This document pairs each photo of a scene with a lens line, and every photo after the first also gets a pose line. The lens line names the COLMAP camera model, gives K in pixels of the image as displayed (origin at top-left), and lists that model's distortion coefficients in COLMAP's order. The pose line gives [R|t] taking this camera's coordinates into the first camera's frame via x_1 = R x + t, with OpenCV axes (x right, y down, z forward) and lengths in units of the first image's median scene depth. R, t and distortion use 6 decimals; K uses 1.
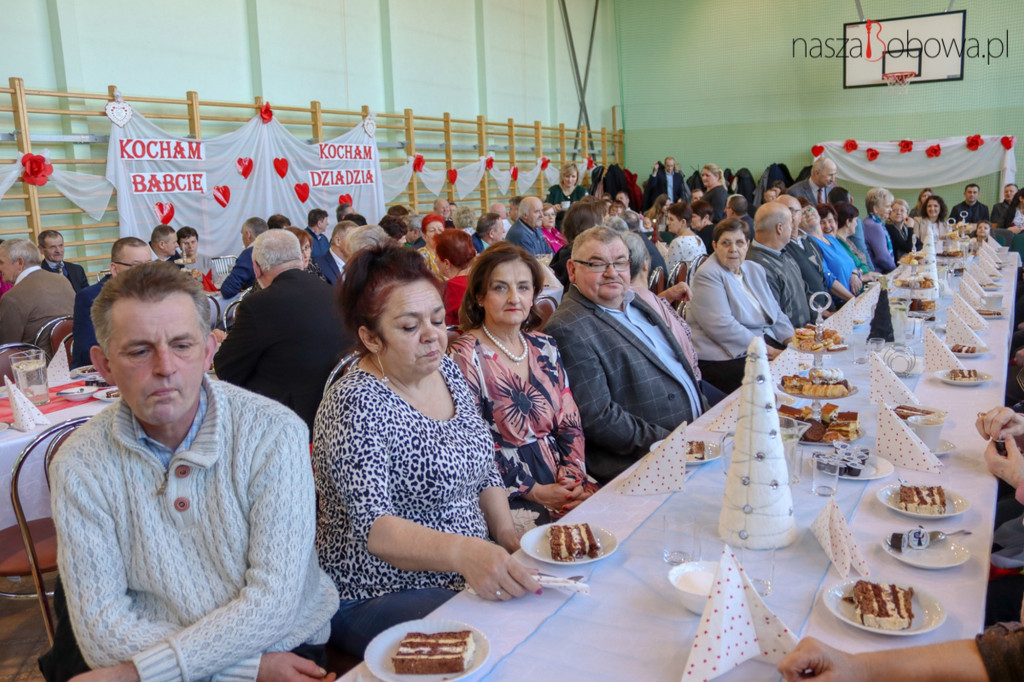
lens RADIAL K [[857.4, 0, 512.0], [0, 857.4, 341.0], [0, 0, 1]] dist [-0.156000, 0.147451]
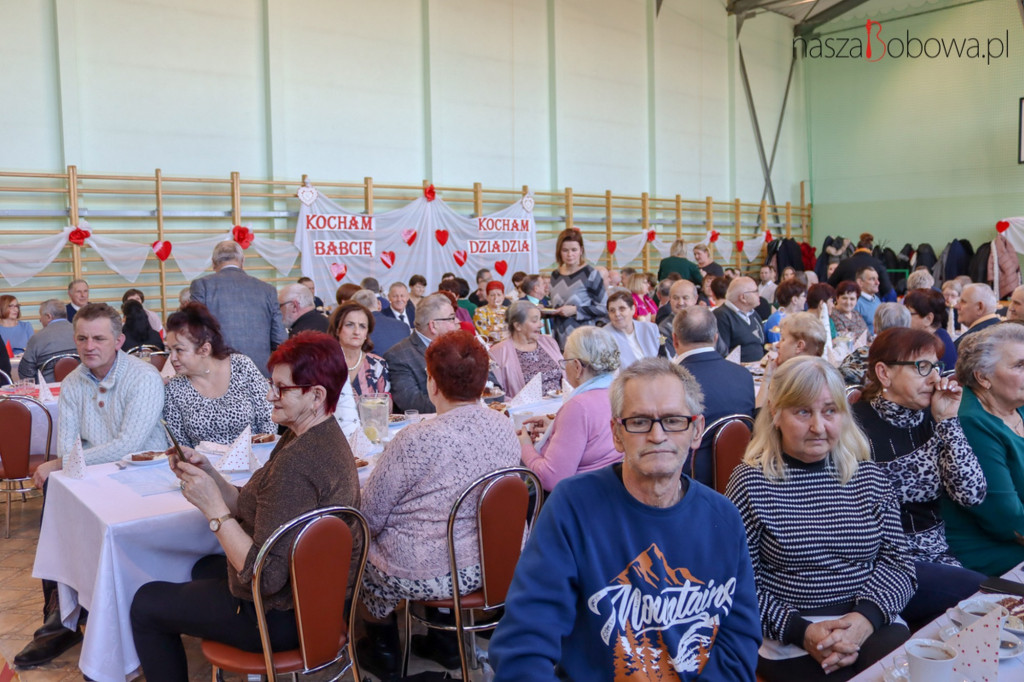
lens RADIAL K [[886.9, 0, 512.0], [0, 886.9, 341.0], [0, 0, 1]] dist [-0.163263, 0.158010]
pose [[0.943474, 0.052881, -0.327200, 0.218166], [-0.077295, 0.995075, -0.062057, 0.012111], [0.322307, 0.083840, 0.942915, -0.136286]]
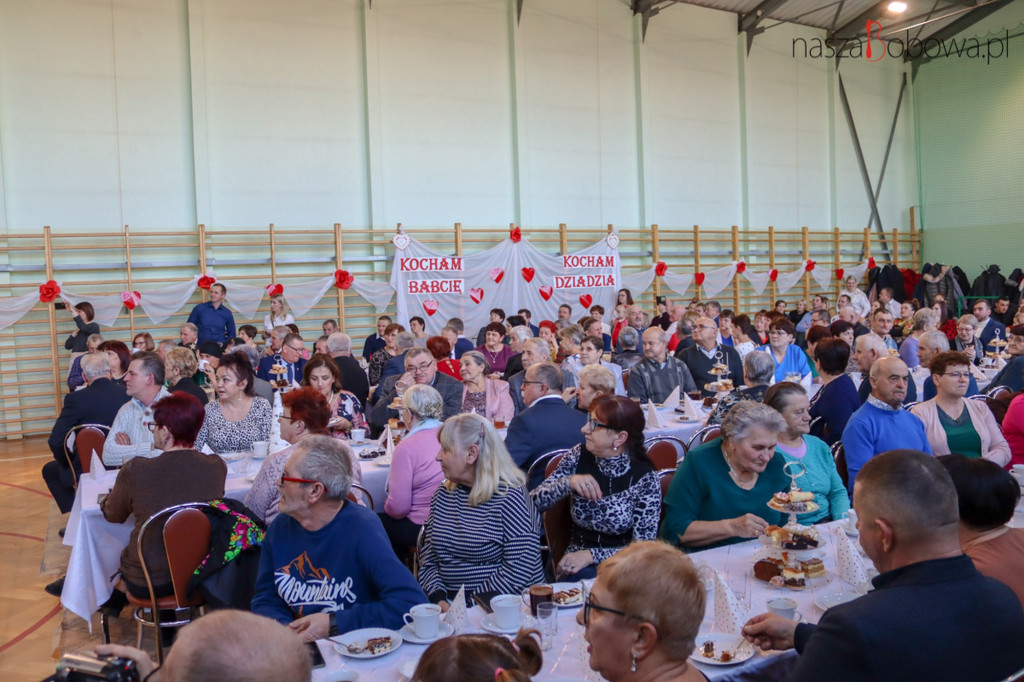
lens RADIAL K [[857.4, 0, 512.0], [0, 857.4, 341.0], [0, 0, 1]] dist [-0.156000, 0.147451]
pose [[0.845543, 0.048425, -0.531706, 0.387631], [-0.094230, 0.993780, -0.059341, -0.015275], [0.525526, 0.100278, 0.844847, -0.138155]]
